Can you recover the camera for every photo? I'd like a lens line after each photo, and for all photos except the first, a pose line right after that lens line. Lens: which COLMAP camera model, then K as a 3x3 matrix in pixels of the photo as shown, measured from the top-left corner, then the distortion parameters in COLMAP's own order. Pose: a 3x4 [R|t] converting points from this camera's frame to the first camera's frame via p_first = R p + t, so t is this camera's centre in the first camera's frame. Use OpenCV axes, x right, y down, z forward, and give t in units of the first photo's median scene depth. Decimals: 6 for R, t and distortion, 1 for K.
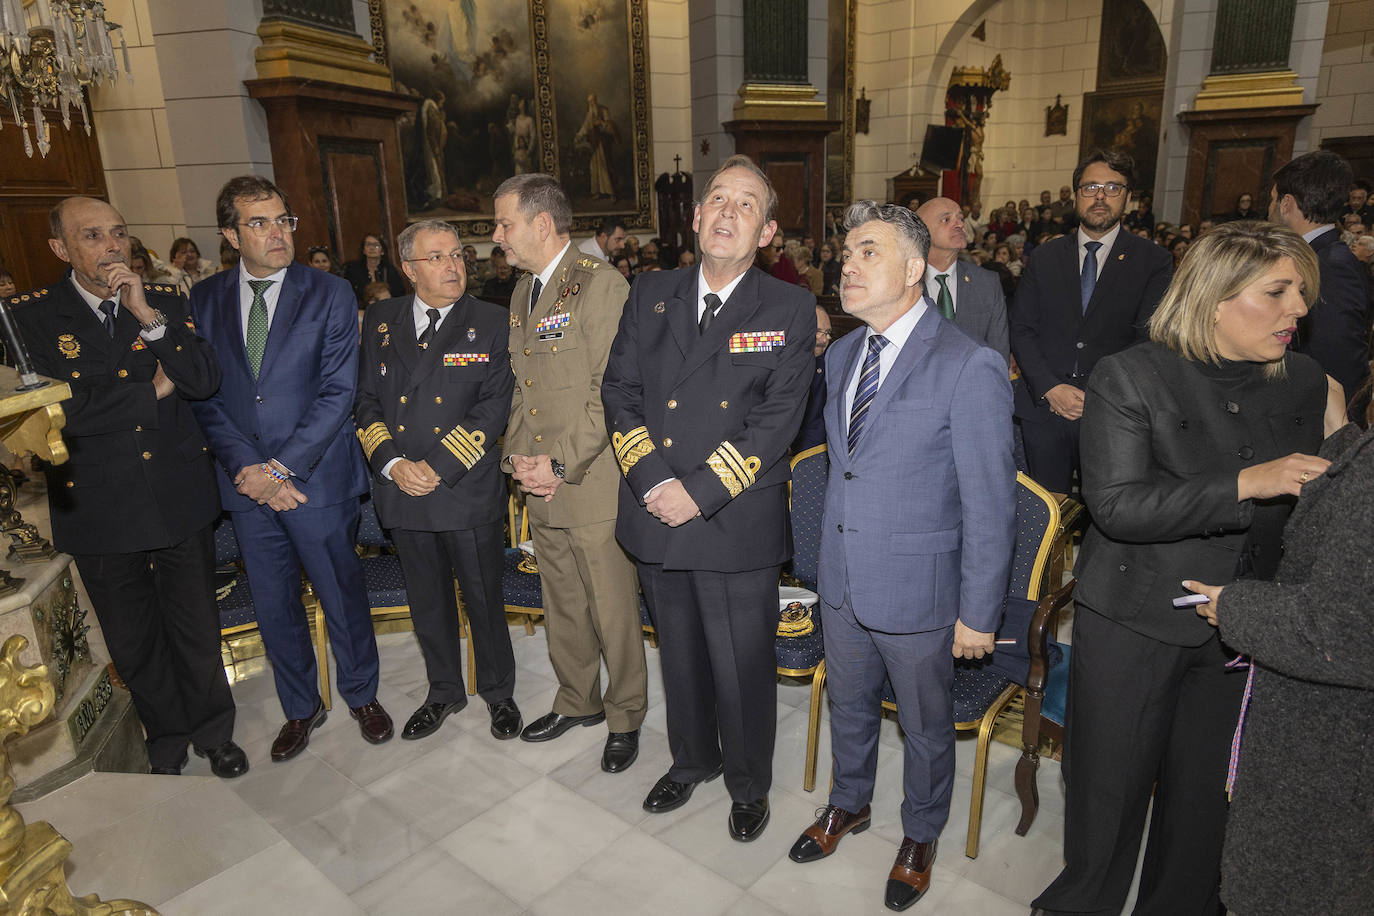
lens RADIAL K [[914.6, 0, 688.6], [0, 914.6, 463.9], [0, 0, 1]] dist [0.006132, -0.000003]
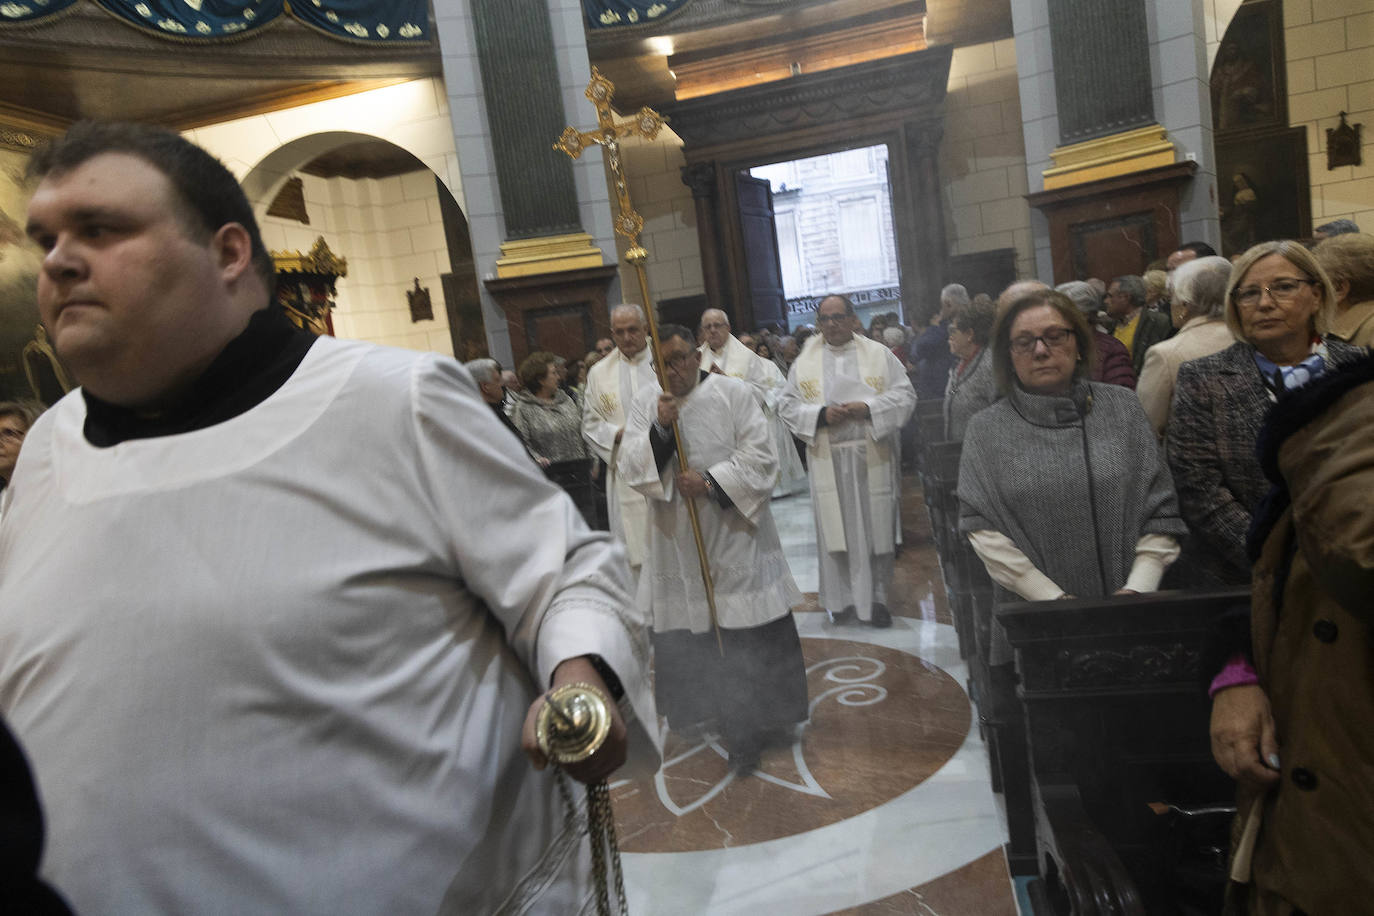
lens RADIAL K [[914.6, 0, 693.7], [0, 914.6, 461.5], [0, 0, 1]] dist [0.006132, -0.000003]
pose [[0.872419, -0.148802, 0.465558, 0.287965], [0.241114, 0.959585, -0.145125, -0.050887], [-0.425147, 0.238862, 0.873038, 0.210721]]
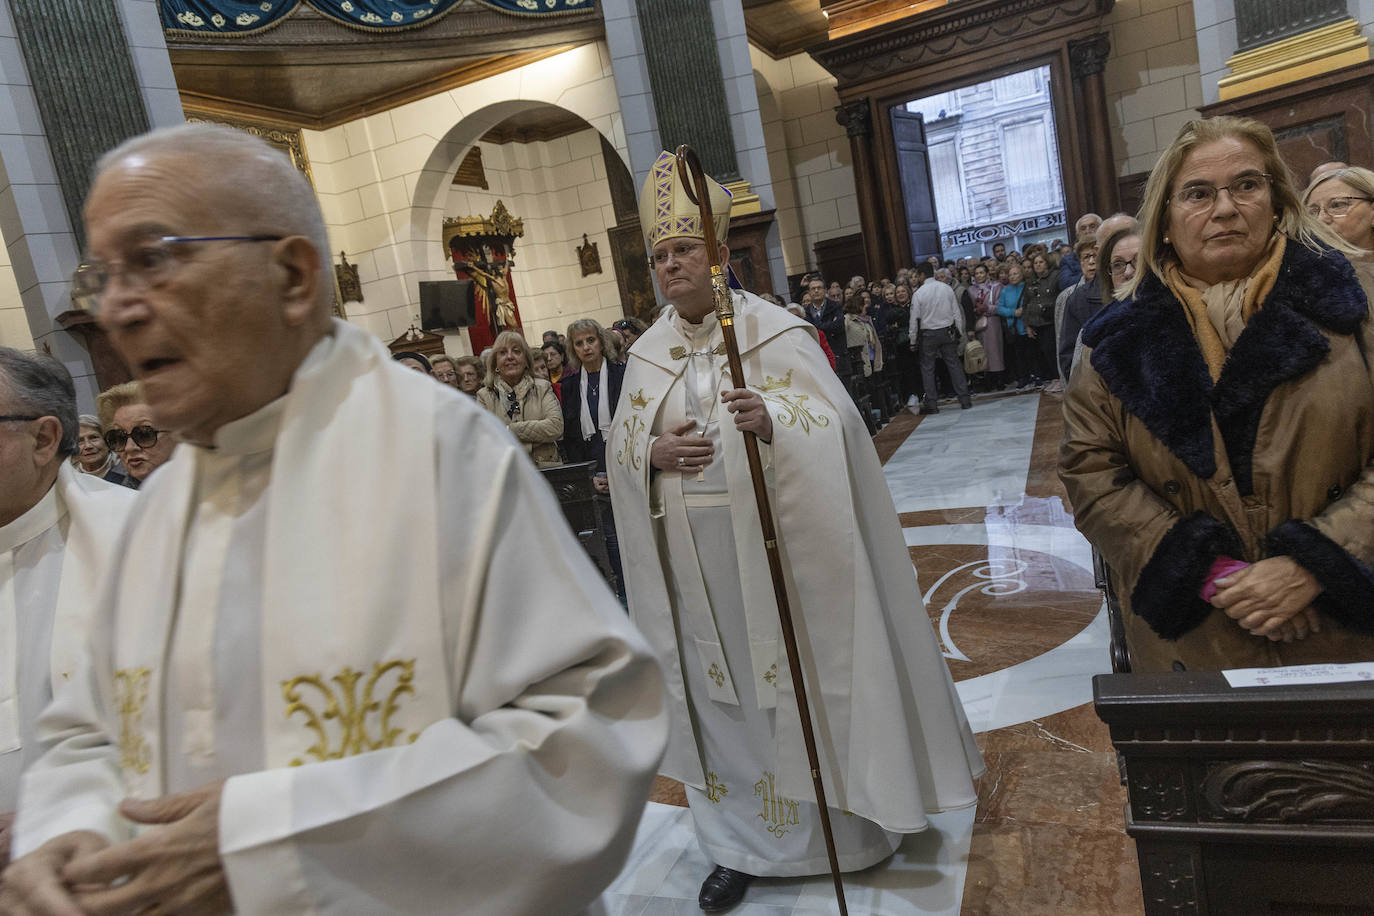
lens RADIAL K [[914.6, 0, 696.6], [0, 914.6, 467.9], [0, 0, 1]] dist [0.006132, -0.000003]
pose [[0.934244, -0.195431, 0.298319, 0.265548], [0.240476, 0.962922, -0.122278, -0.036370], [-0.263361, 0.185976, 0.946601, 0.168660]]
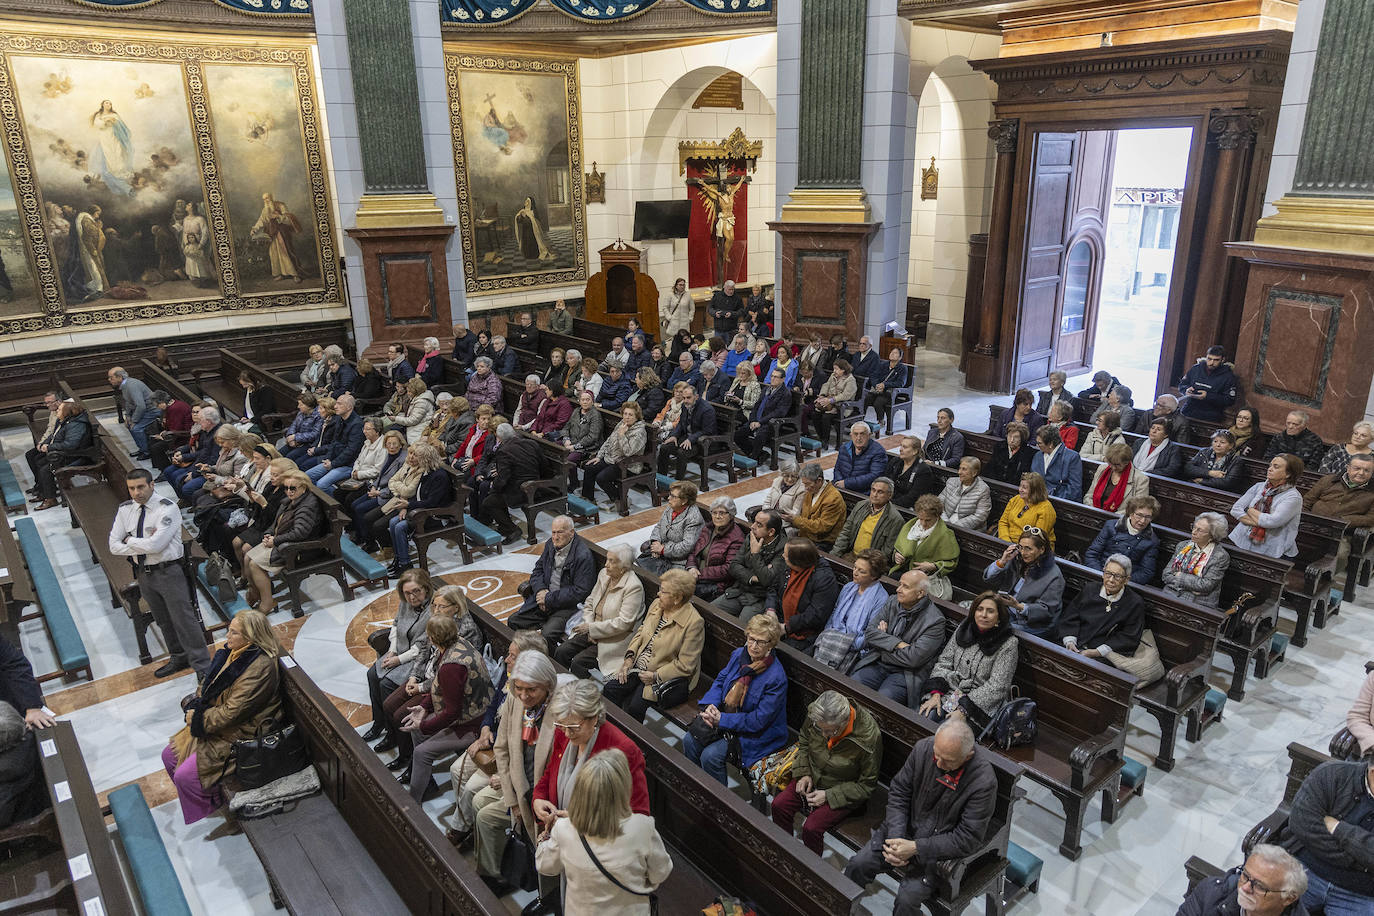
lens RADIAL K [[914.6, 0, 693.6], [0, 914.6, 467.7], [0, 0, 1]] dist [0.006132, -0.000003]
pose [[0.986425, 0.065310, -0.150669, 0.636721], [-0.057518, 0.996800, 0.055513, -0.151358], [0.153813, -0.046093, 0.987024, -0.088131]]
